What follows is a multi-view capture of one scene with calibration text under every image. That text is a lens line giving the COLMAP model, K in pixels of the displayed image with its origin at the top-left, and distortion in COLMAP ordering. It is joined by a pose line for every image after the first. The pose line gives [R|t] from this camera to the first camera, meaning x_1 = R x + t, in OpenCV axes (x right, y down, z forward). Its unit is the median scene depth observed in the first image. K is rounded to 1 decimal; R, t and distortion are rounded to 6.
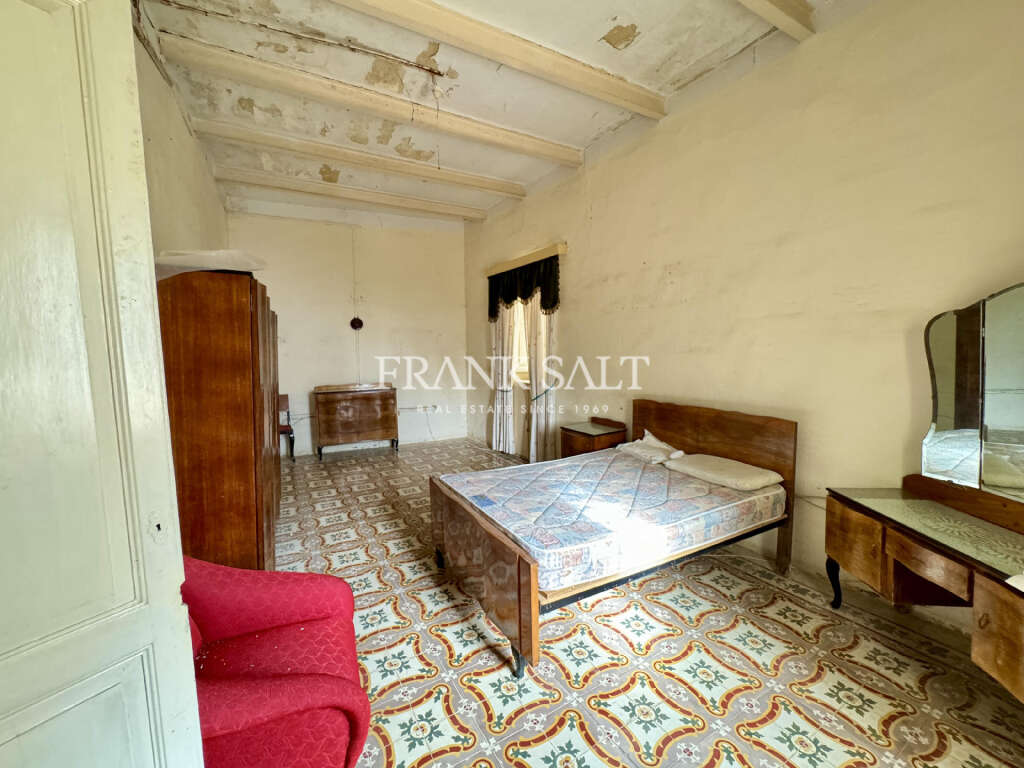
lens RADIAL K [[415.5, 0, 512.0], [0, 415.5, 384.0], [0, 0, 1]] dist [-0.000974, 0.000167]
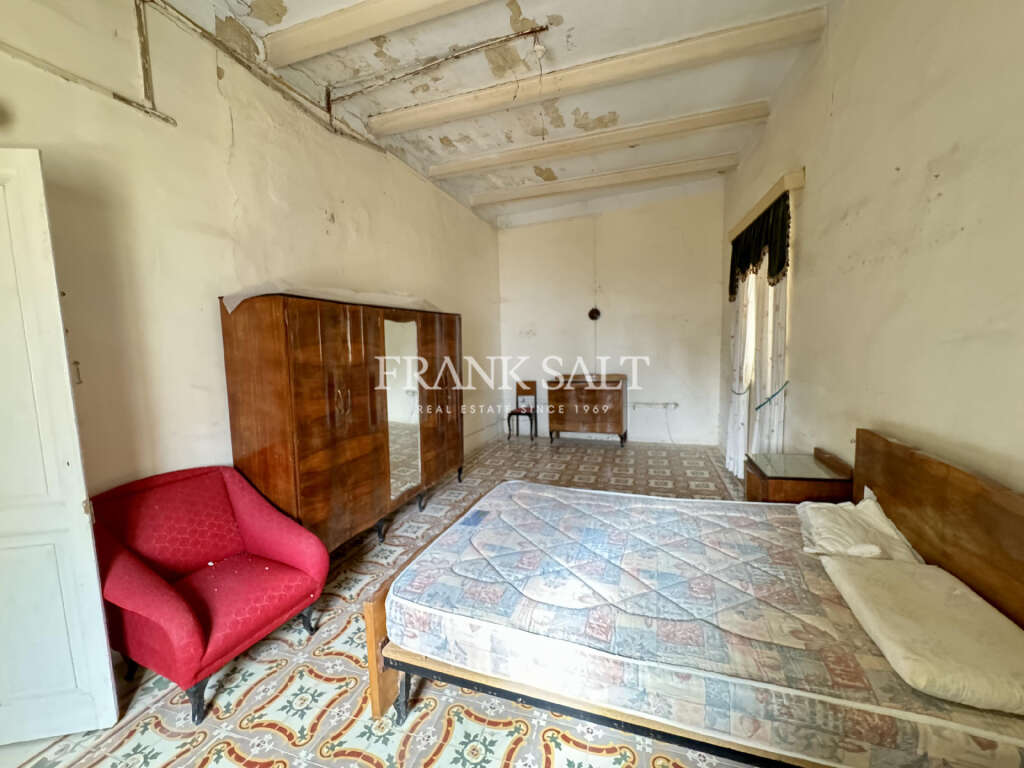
lens RADIAL K [[415.5, 0, 512.0], [0, 415.5, 384.0], [0, 0, 1]] dist [-0.000974, 0.000167]
pose [[0.669358, 0.060910, -0.740439, 0.367142], [-0.035939, 0.998121, 0.049619, -0.030241], [0.742070, -0.006602, 0.670290, 0.276820]]
